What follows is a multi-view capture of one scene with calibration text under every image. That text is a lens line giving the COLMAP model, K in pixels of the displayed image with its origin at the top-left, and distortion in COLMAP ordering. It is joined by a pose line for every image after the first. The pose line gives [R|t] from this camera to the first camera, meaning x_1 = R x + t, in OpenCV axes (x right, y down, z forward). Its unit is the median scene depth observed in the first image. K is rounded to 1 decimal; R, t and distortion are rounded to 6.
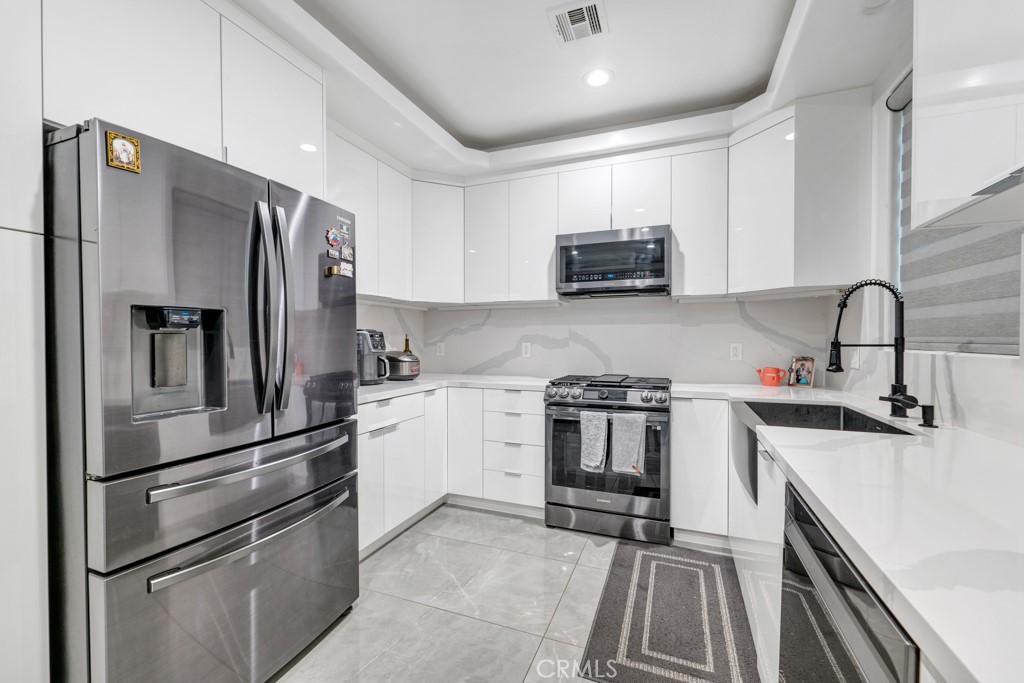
lens RADIAL K [[425.3, 0, 514.5], [0, 425.3, 343.0], [0, 0, 1]] dist [0.003091, 0.000137]
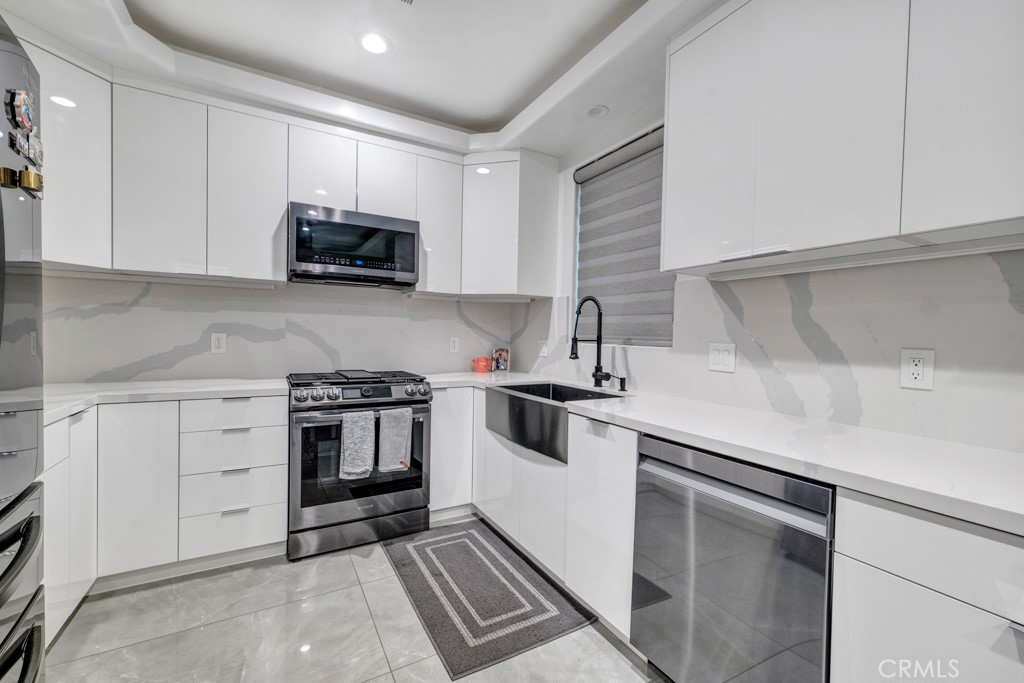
lens RADIAL K [[425.3, 0, 514.5], [0, 425.3, 343.0], [0, 0, 1]] dist [0.003091, 0.000137]
pose [[0.619079, -0.002002, 0.785326, -0.320650], [-0.013721, 0.999817, 0.013365, -0.001375], [-0.785209, -0.019050, 0.618938, 0.186186]]
